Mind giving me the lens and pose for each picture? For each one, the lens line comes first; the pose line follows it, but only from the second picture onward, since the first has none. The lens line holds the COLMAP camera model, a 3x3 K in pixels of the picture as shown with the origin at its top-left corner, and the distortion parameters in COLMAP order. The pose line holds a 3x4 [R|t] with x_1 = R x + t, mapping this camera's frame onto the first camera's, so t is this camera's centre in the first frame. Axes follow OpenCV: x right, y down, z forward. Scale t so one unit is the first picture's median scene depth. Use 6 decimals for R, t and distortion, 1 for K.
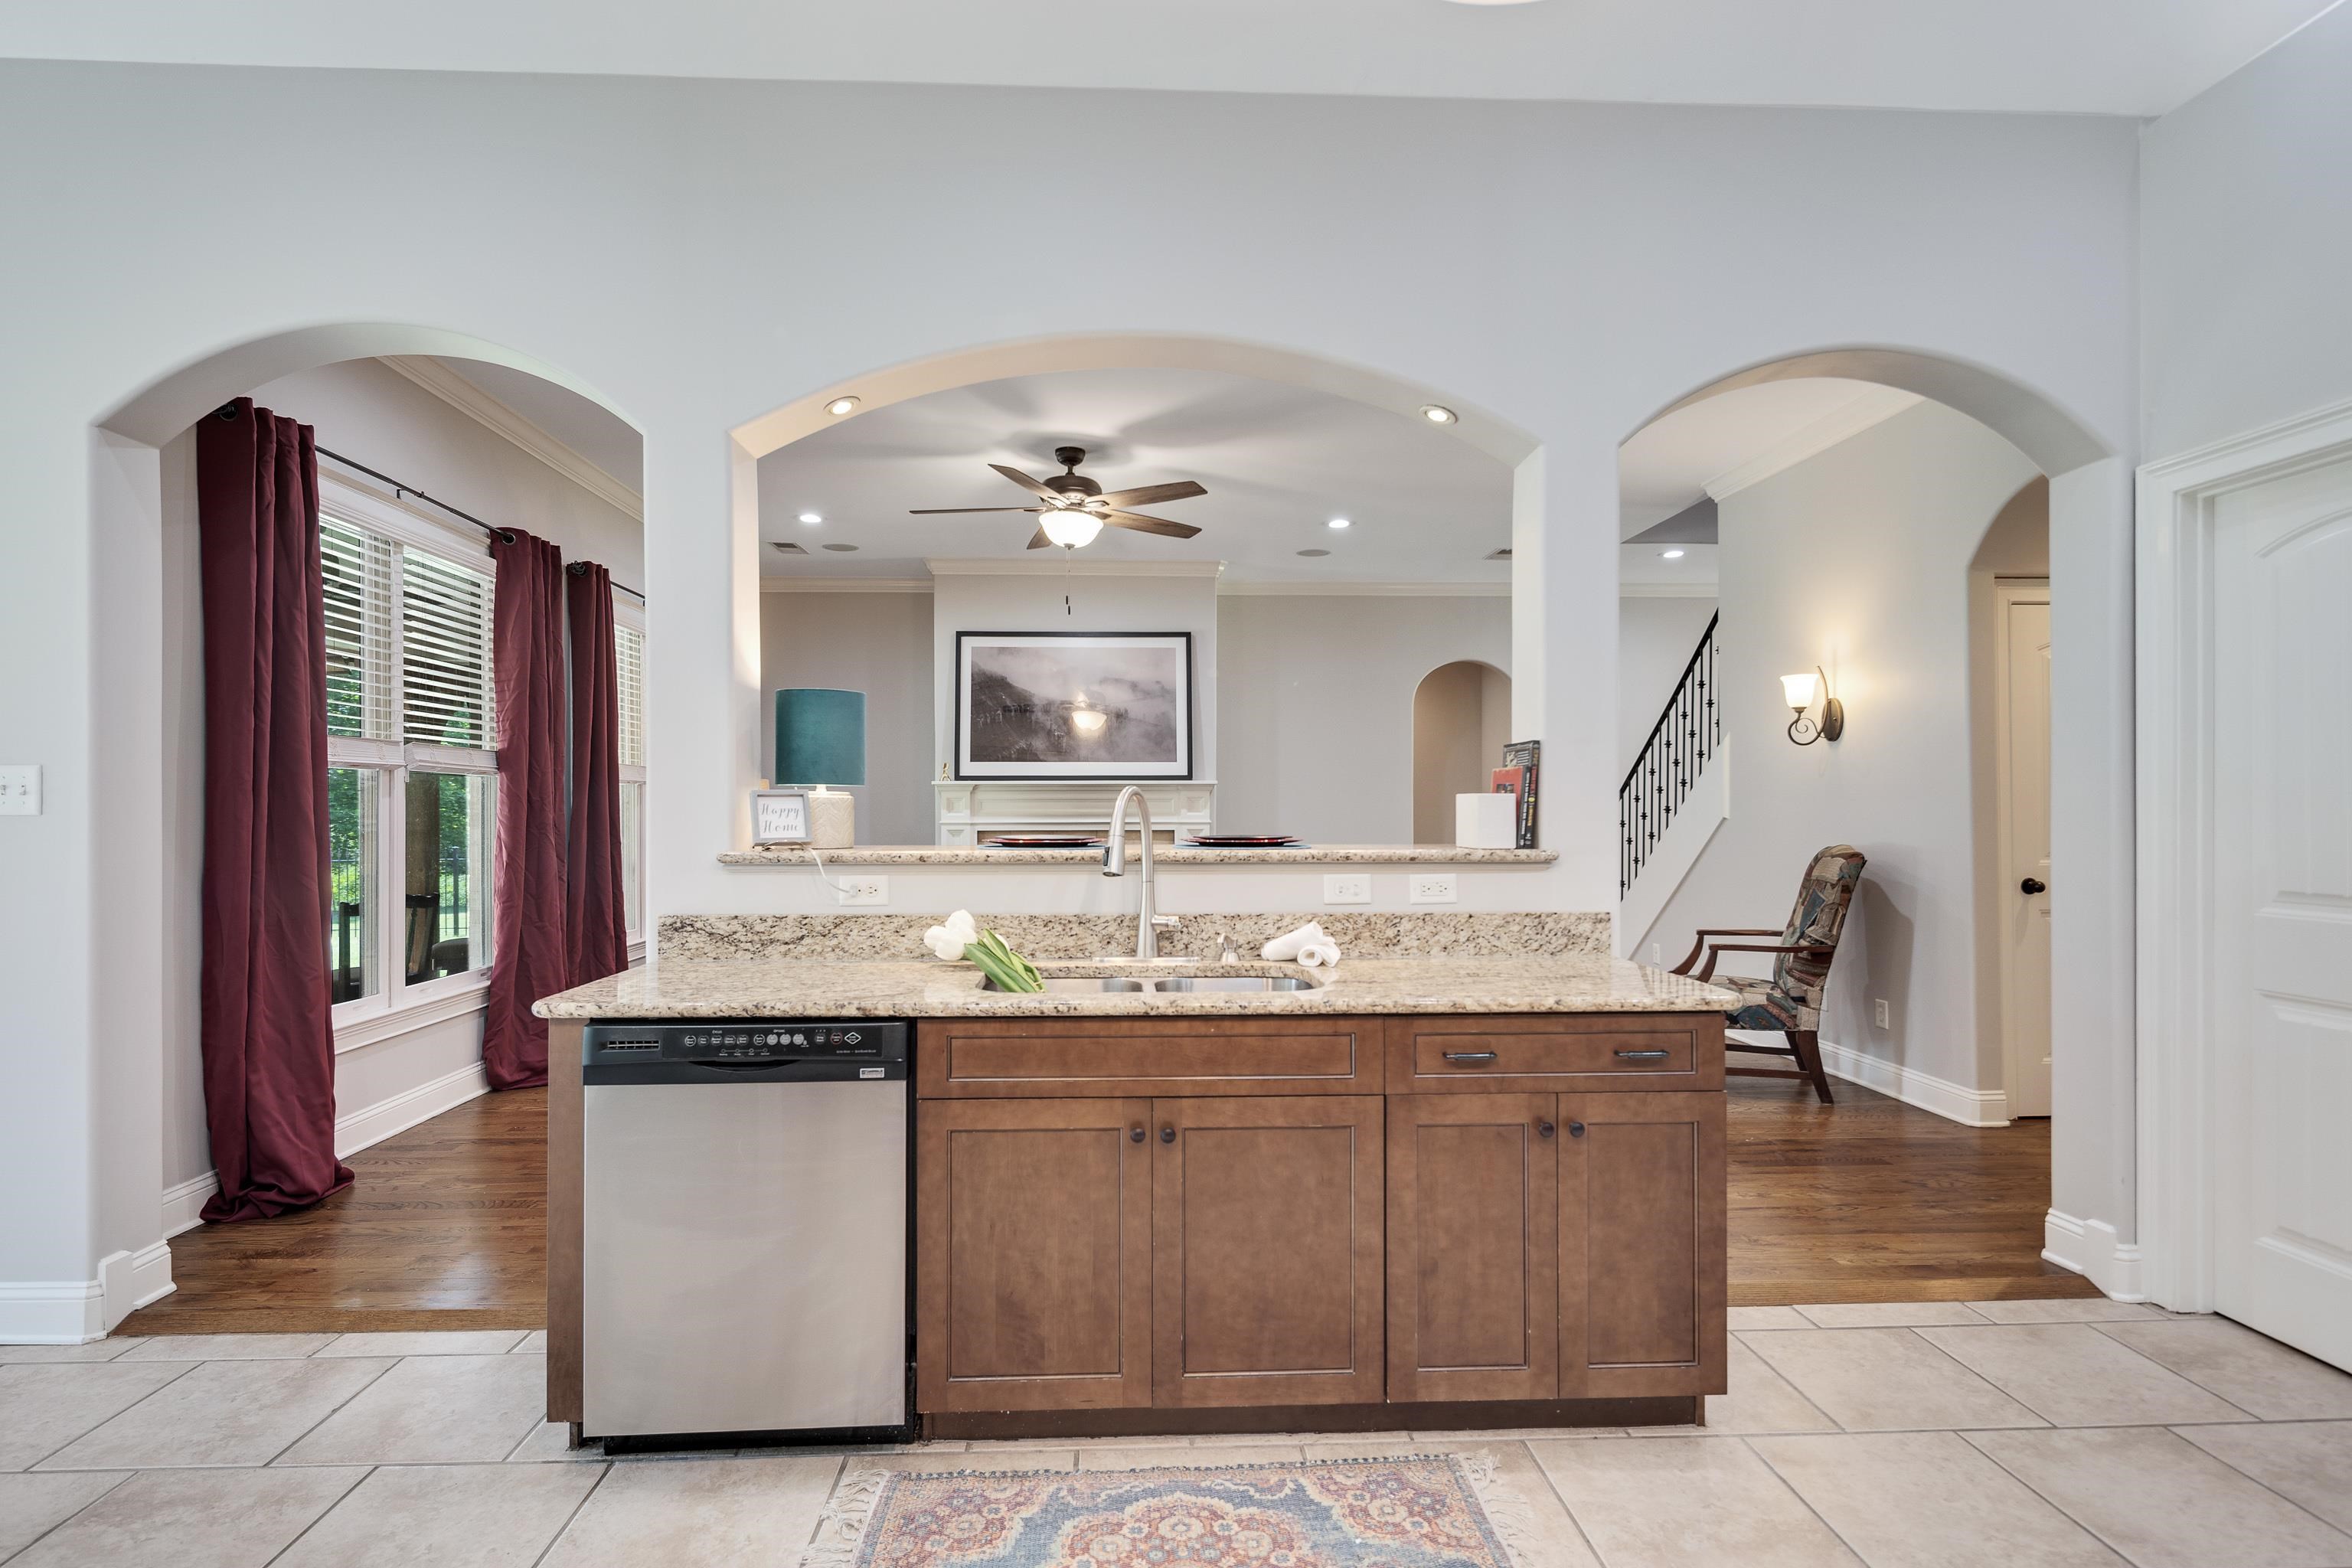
lens RADIAL K [[1153.4, 0, 1168.3], [0, 1153.4, 792.0], [0, 0, 1]] dist [0.004390, -0.002619]
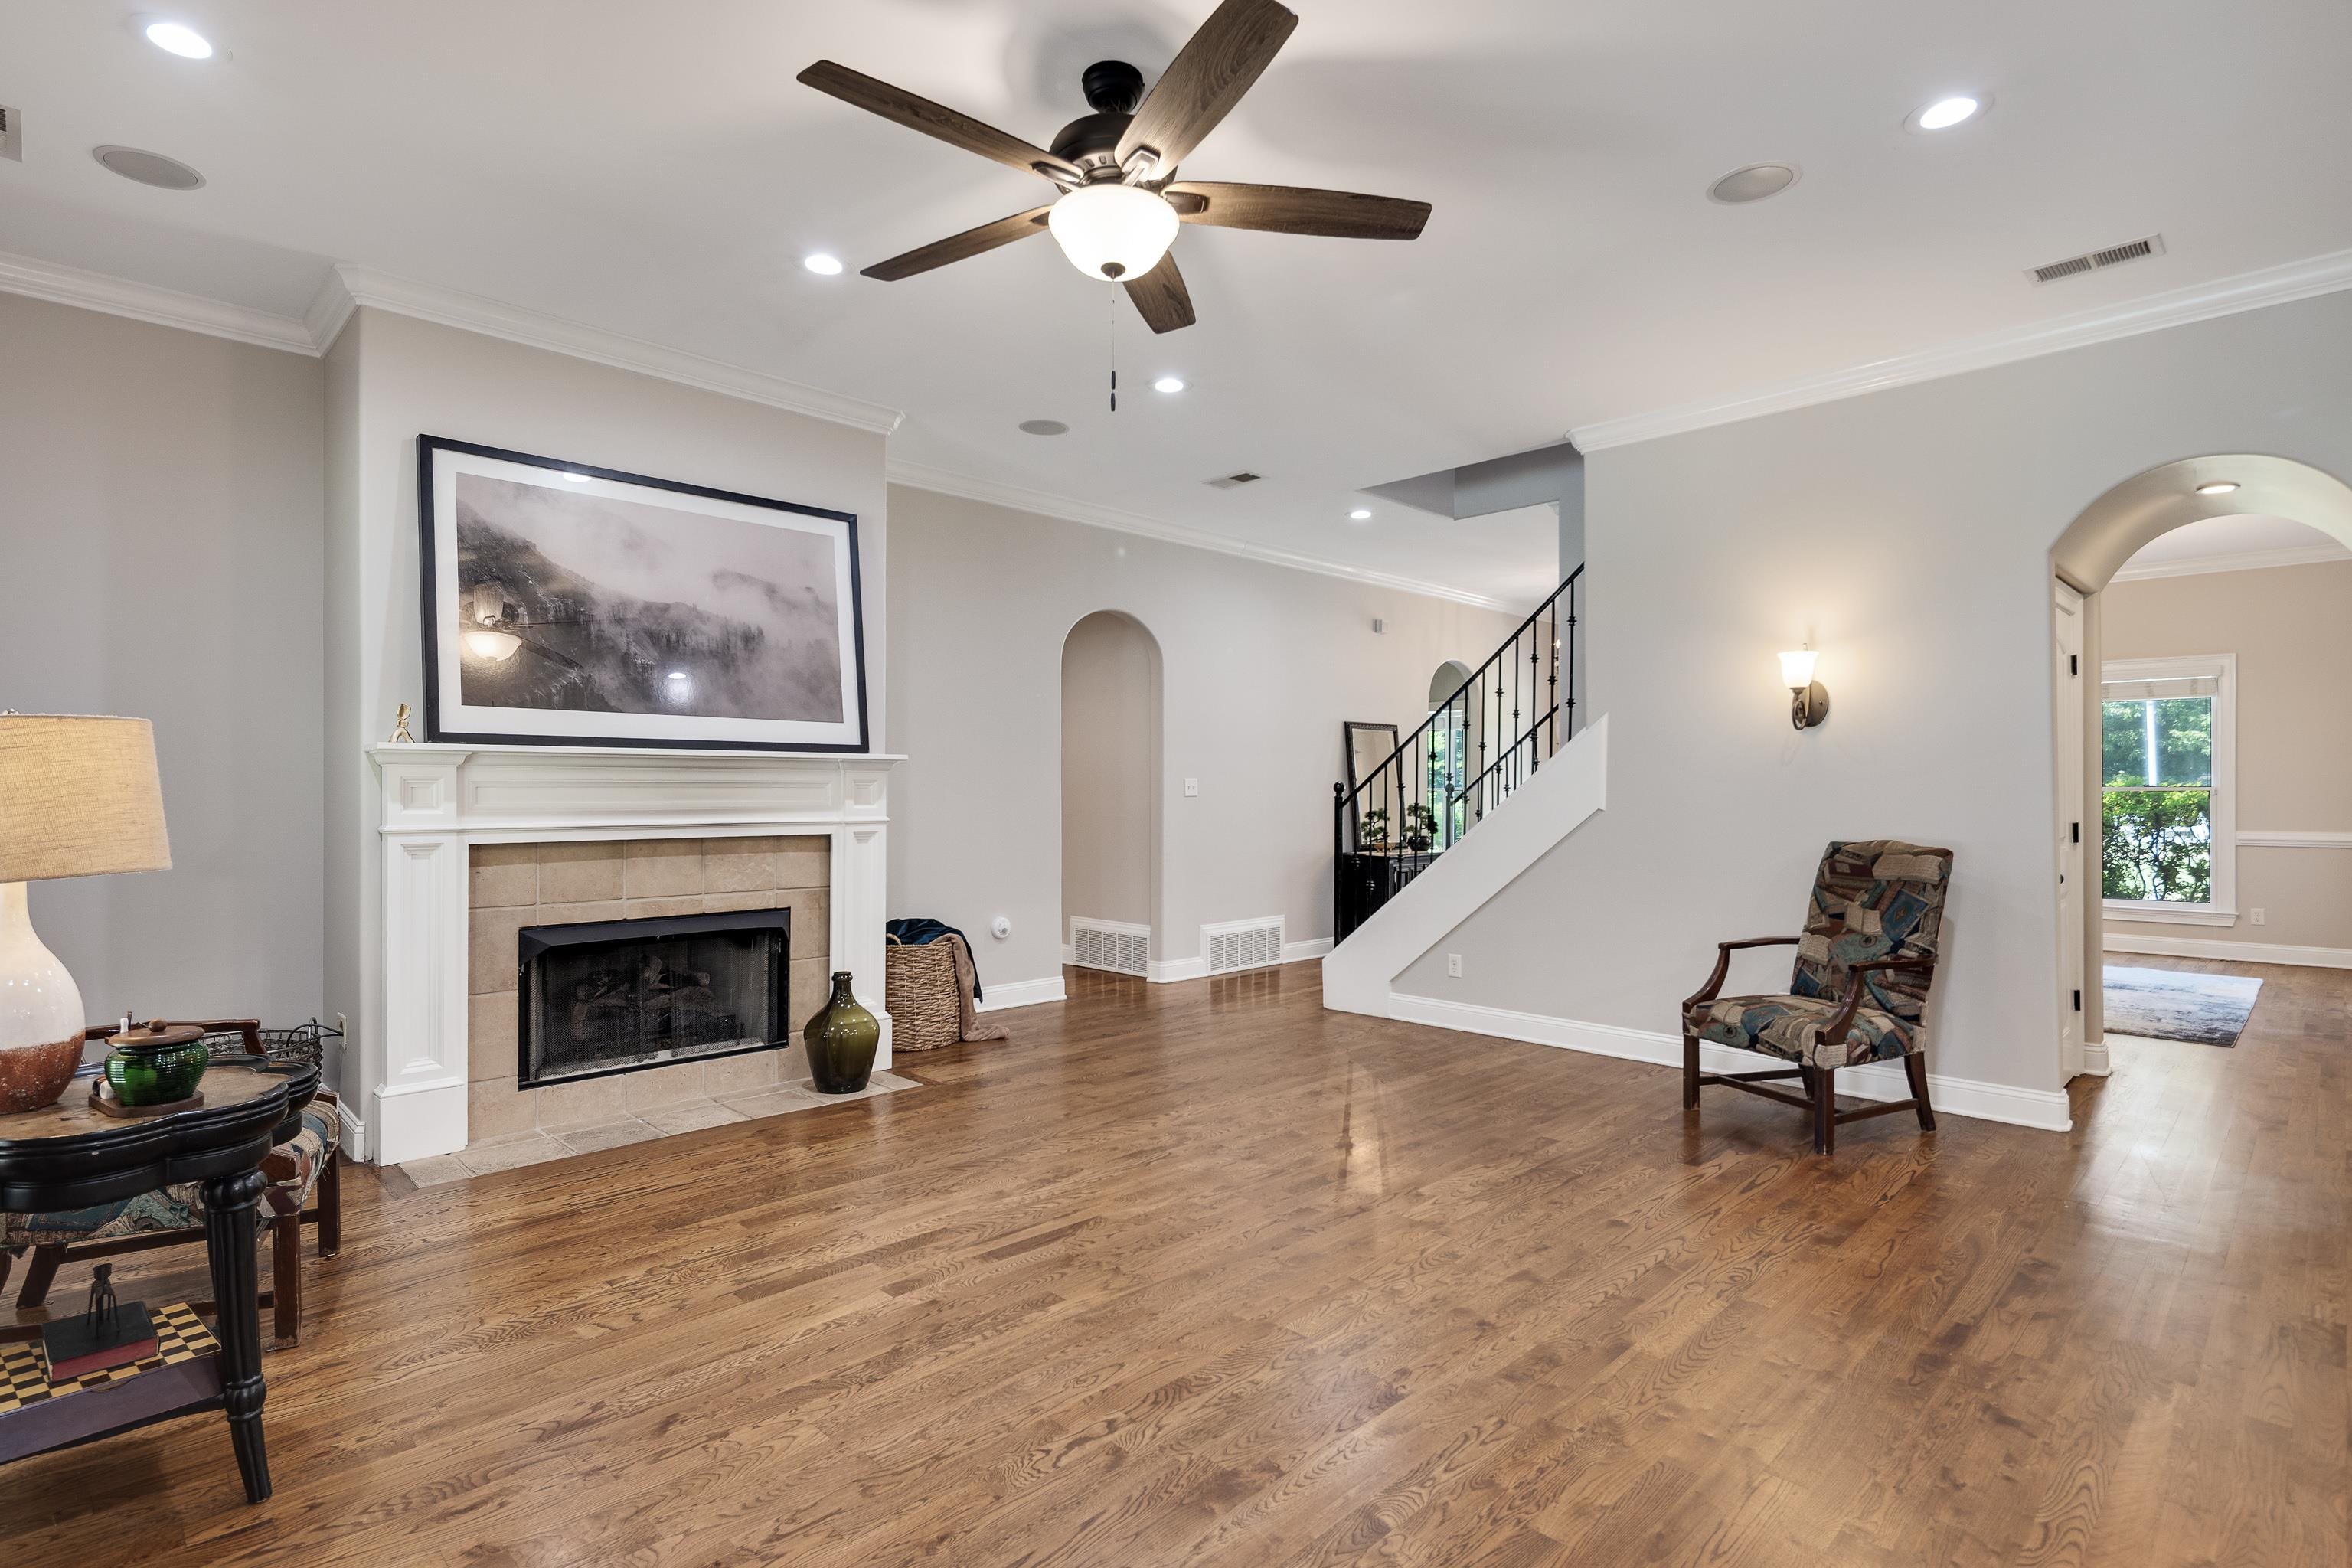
lens RADIAL K [[1153.4, 0, 1177.9], [0, 1153.4, 784.7], [0, 0, 1]] dist [0.004390, -0.002619]
pose [[0.740112, 0.005449, 0.672462, -0.273922], [-0.011220, 0.999928, 0.004246, 0.002238], [-0.672390, -0.010688, 0.740120, 0.426219]]
